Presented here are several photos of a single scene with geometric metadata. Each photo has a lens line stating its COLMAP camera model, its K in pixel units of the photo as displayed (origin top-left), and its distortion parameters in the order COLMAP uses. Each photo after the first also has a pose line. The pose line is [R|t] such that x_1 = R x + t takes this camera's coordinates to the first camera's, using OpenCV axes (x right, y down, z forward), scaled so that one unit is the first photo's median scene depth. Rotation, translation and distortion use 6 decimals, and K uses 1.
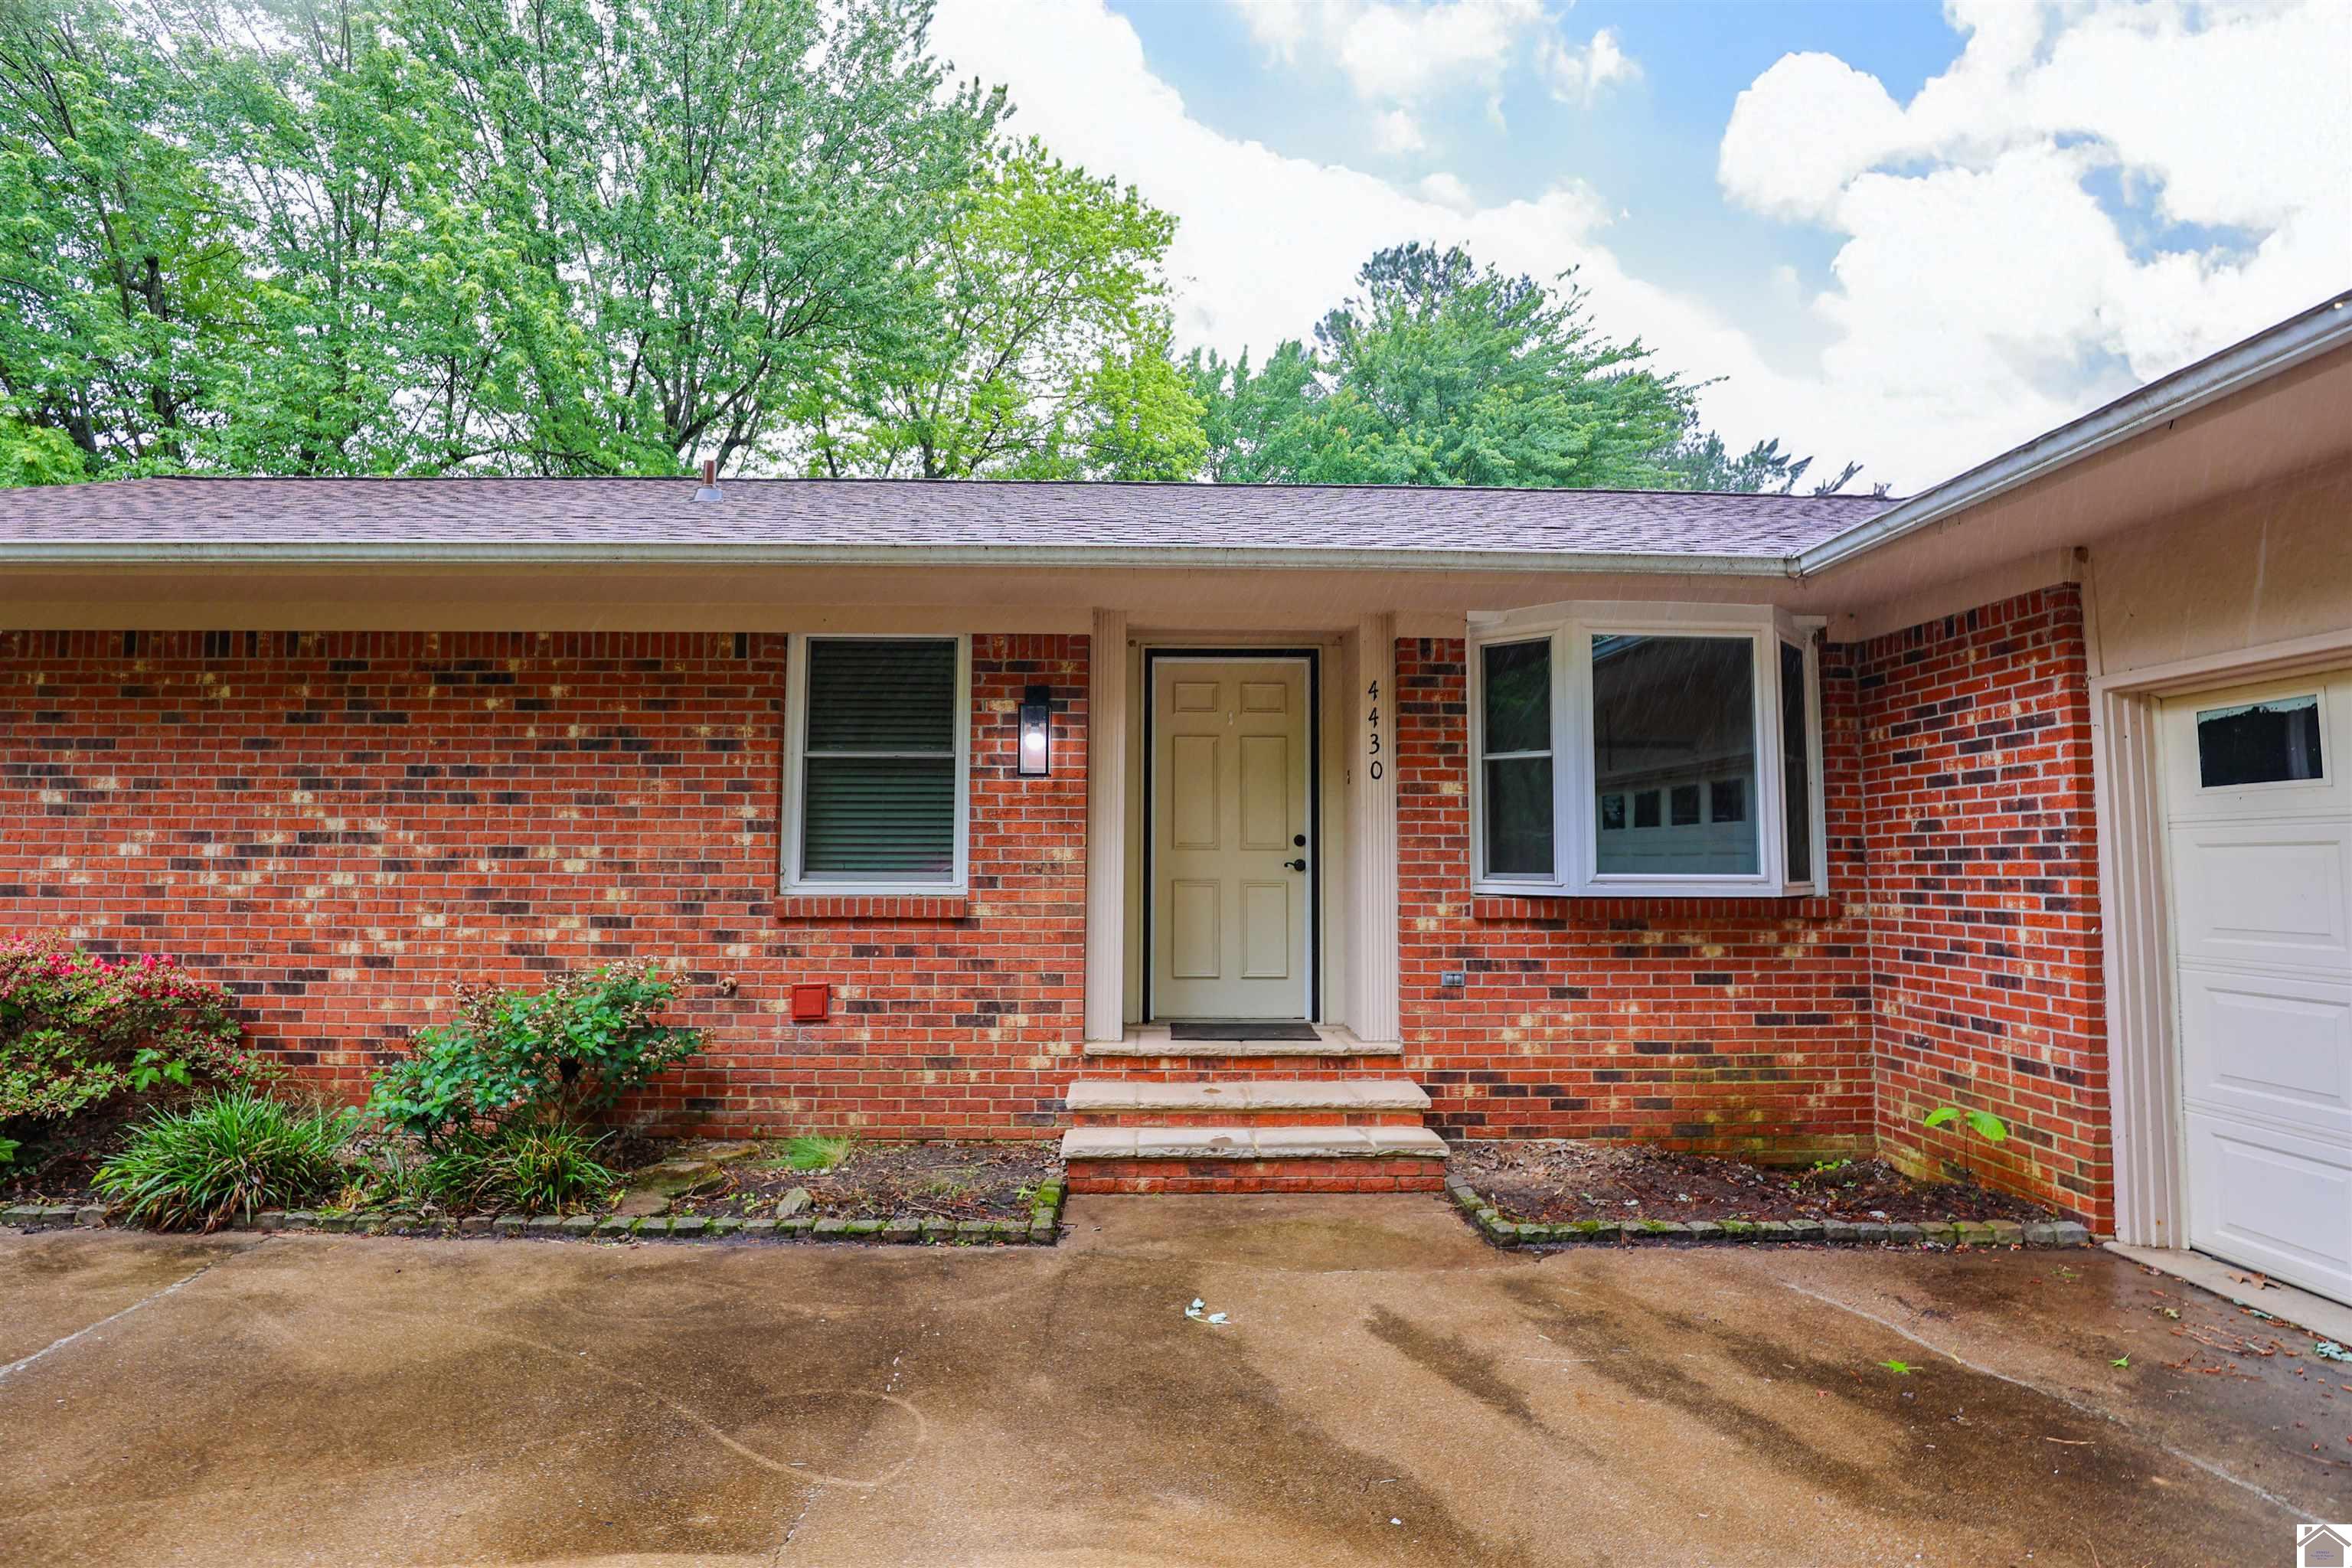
lens RADIAL K [[1083.4, 0, 1161.1], [0, 1083.4, 781.0], [0, 0, 1]] dist [-0.029095, 0.000444]
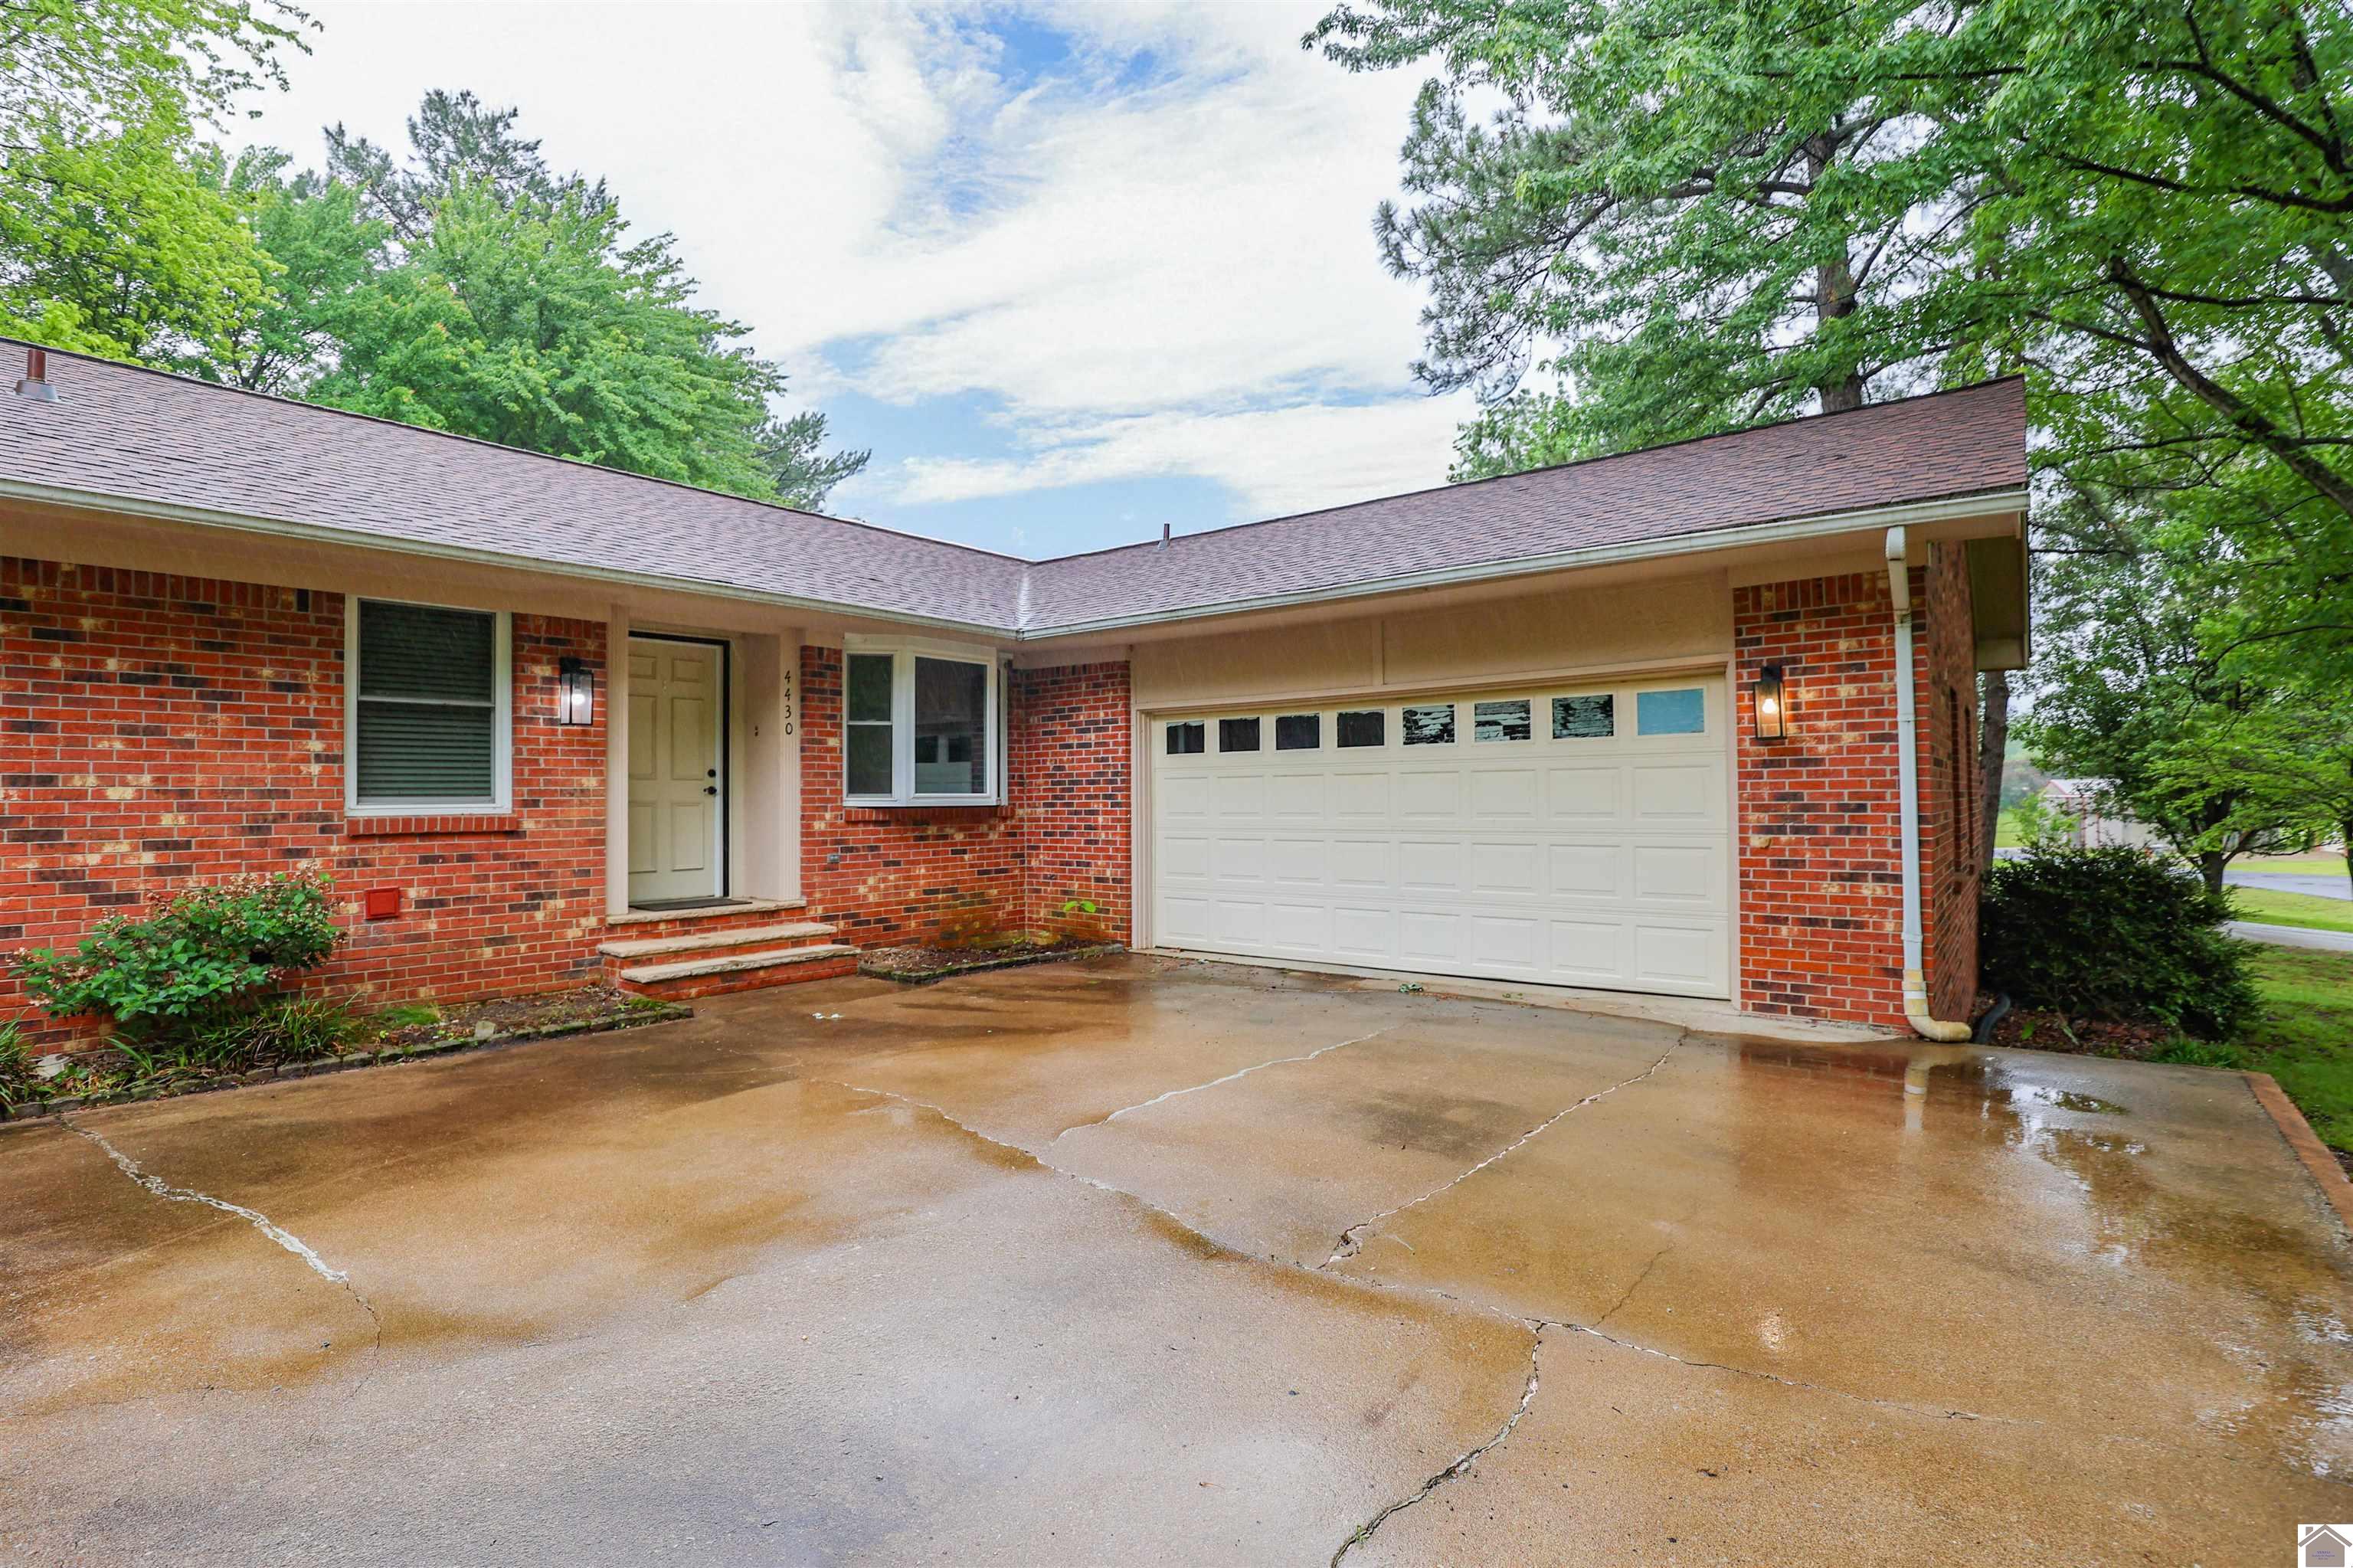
lens RADIAL K [[1083.9, 0, 1161.6], [0, 1083.9, 781.0], [0, 0, 1]] dist [-0.029095, 0.000444]
pose [[0.650389, 0.001086, 0.759601, -0.658807], [-0.047733, 0.998081, 0.039443, -0.022497], [-0.758100, -0.061911, 0.649193, -0.439031]]
